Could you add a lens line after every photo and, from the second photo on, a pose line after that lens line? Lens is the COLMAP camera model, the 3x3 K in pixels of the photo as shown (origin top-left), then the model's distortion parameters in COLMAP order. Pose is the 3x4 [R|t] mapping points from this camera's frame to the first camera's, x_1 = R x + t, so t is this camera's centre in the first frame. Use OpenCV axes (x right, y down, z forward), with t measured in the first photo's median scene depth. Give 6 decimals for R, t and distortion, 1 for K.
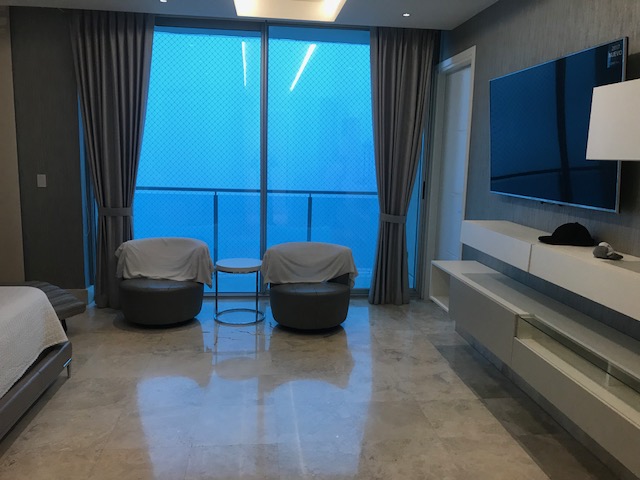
lens RADIAL K [[520.9, 0, 315.2], [0, 520.9, 242.6], [0, 0, 1]] dist [0.013890, -0.024437]
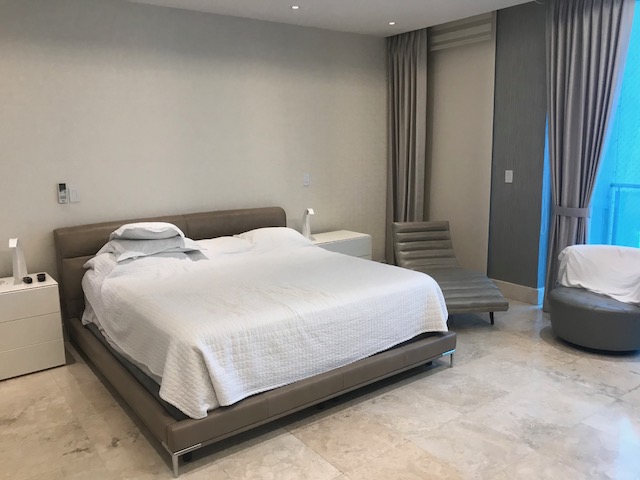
lens RADIAL K [[520.9, 0, 316.9], [0, 520.9, 238.0], [0, 0, 1]] dist [0.013890, -0.024437]
pose [[0.500328, 0.118999, -0.857619, 0.204838], [-0.110616, 0.991179, 0.072999, -0.034969], [0.858741, 0.058343, 0.509078, 0.174584]]
